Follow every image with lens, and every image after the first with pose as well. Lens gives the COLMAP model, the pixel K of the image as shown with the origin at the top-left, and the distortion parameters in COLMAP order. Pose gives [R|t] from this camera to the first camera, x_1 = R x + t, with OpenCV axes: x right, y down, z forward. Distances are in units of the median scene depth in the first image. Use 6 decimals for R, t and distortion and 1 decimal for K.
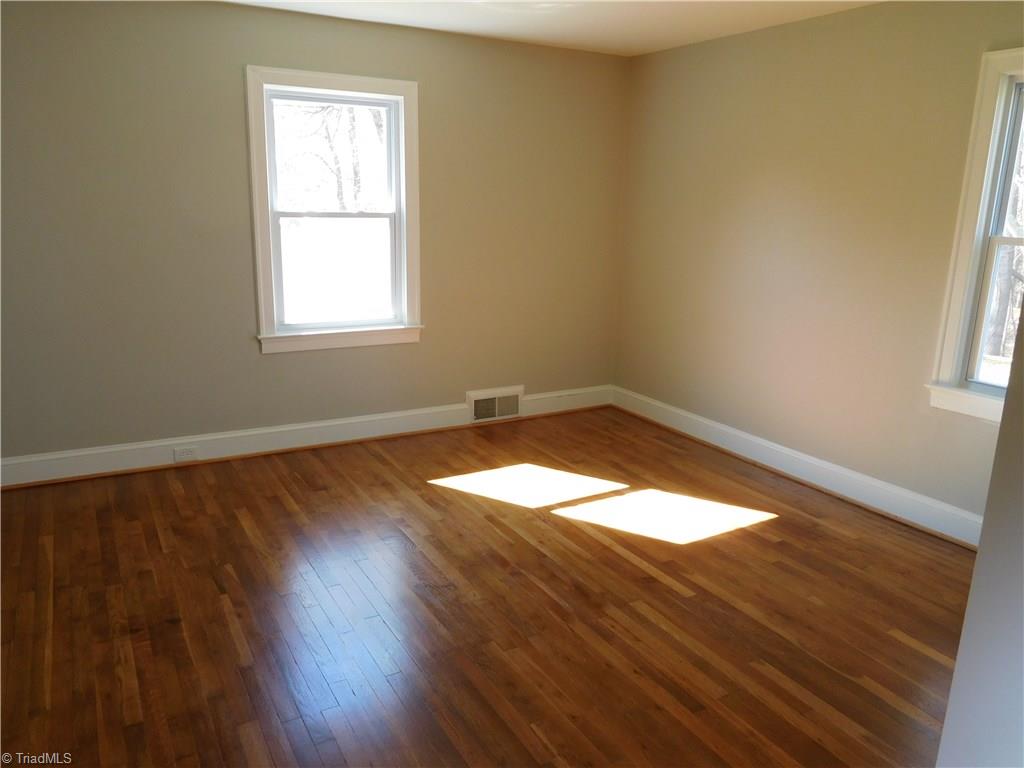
lens RADIAL K [[767.3, 0, 518.0], [0, 767.3, 384.2], [0, 0, 1]] dist [-0.009355, 0.002473]
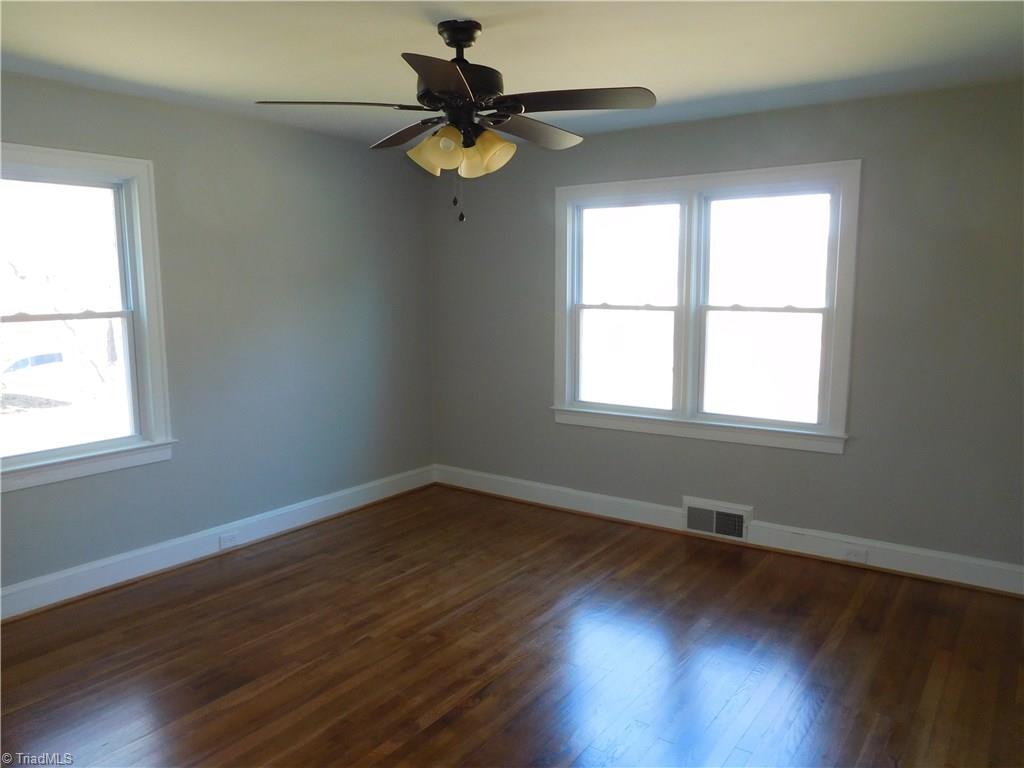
lens RADIAL K [[767.3, 0, 509.2], [0, 767.3, 389.5], [0, 0, 1]] dist [-0.009355, 0.002473]
pose [[0.444636, 0.100735, -0.890029, 0.621962], [-0.205735, 0.978575, 0.007977, -0.076331], [0.871763, 0.179564, 0.455835, 0.355775]]
